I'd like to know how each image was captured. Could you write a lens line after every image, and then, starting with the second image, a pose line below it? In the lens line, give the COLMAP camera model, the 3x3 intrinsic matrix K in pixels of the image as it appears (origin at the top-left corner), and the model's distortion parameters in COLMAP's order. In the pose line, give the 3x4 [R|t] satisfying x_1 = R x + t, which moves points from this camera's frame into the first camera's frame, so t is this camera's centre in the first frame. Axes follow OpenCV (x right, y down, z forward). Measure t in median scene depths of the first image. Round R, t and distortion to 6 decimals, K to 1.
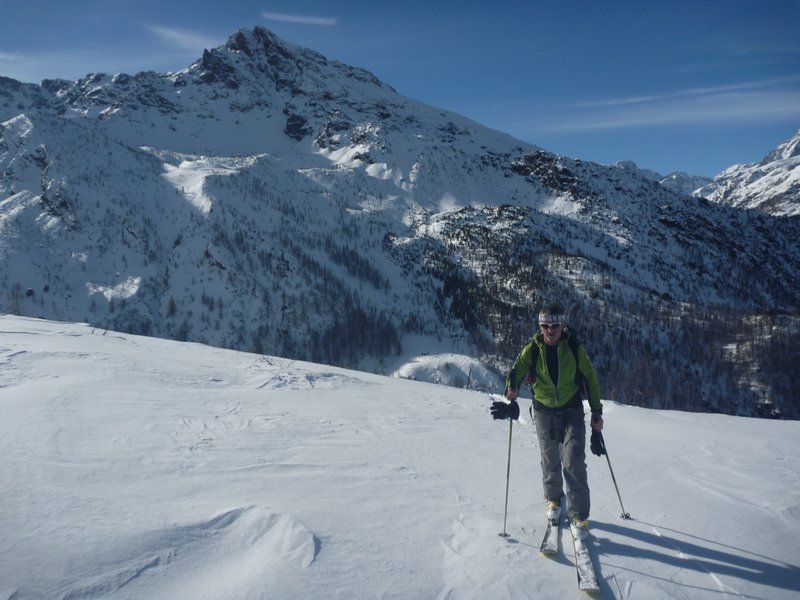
lens RADIAL K [[647.6, 0, 400.8], [0, 647.6, 303.8], [0, 0, 1]] dist [-0.036596, -0.007389]
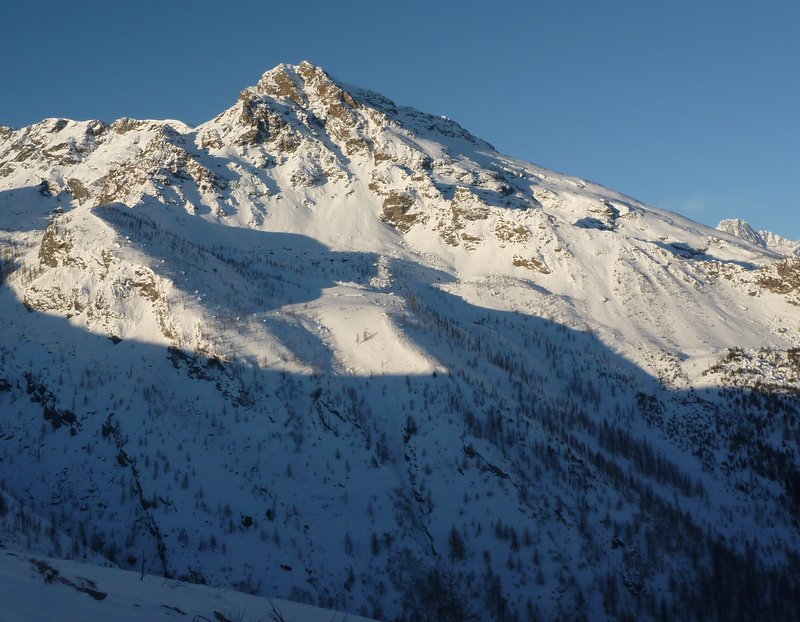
lens RADIAL K [[943.1, 0, 398.4], [0, 943.1, 310.0], [0, 0, 1]] dist [-0.012444, 0.000000]
pose [[0.999216, 0.004541, -0.039339, -0.145320], [-0.009697, 0.991217, -0.131893, -0.040263], [0.038394, 0.132171, 0.990483, 0.004453]]
